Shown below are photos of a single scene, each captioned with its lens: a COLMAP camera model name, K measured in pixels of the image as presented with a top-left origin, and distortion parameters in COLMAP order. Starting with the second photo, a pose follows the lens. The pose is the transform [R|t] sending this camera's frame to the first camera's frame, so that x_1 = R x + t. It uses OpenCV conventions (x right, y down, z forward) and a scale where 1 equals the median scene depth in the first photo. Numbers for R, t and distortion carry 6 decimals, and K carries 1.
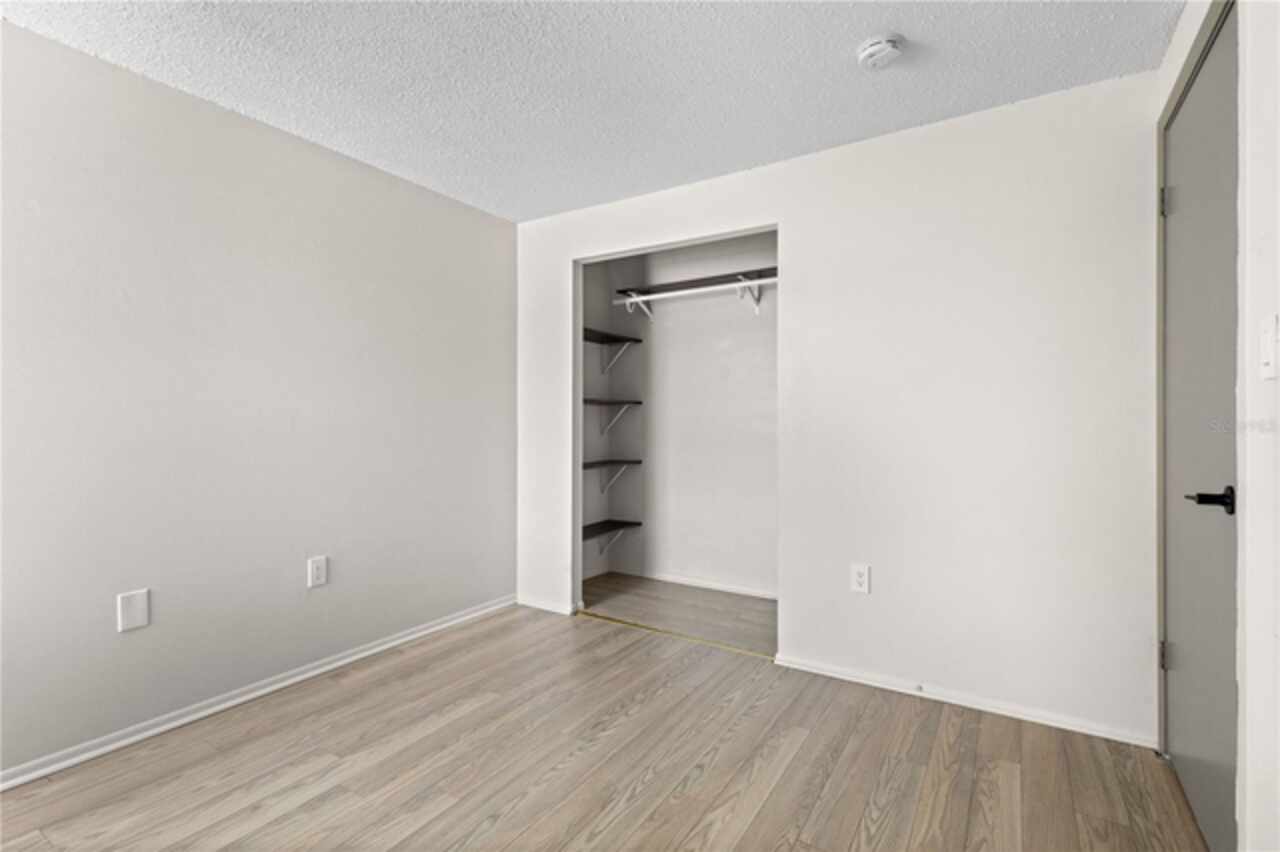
lens RADIAL K [[597.2, 0, 637.0], [0, 597.2, 426.1], [0, 0, 1]] dist [0.006895, -0.000206]
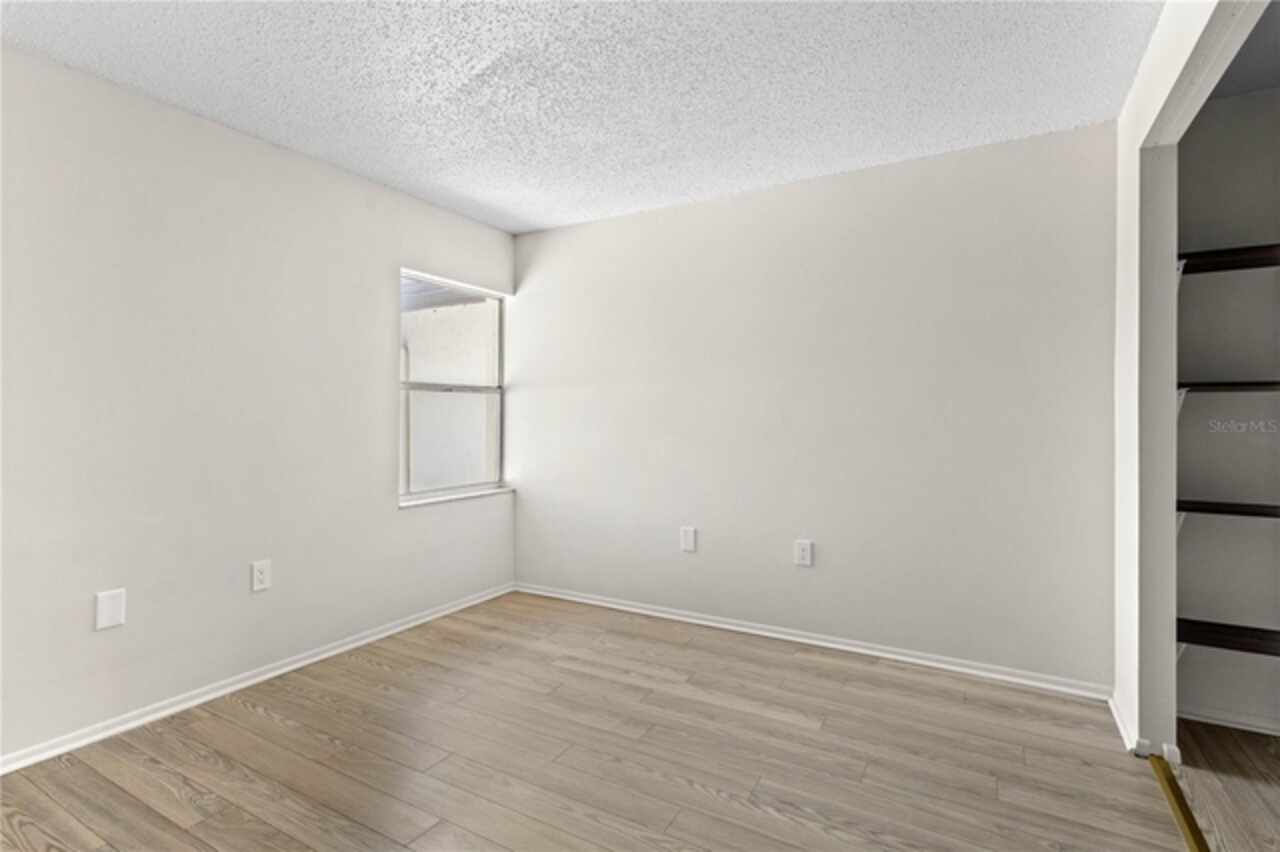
lens RADIAL K [[615.1, 0, 637.2], [0, 615.1, 417.8], [0, 0, 1]] dist [0.001409, 0.000135]
pose [[0.034851, 0.002496, -0.999389, 0.709378], [-0.008973, 0.999957, 0.002185, -0.015951], [0.999352, 0.008891, 0.034872, 0.725371]]
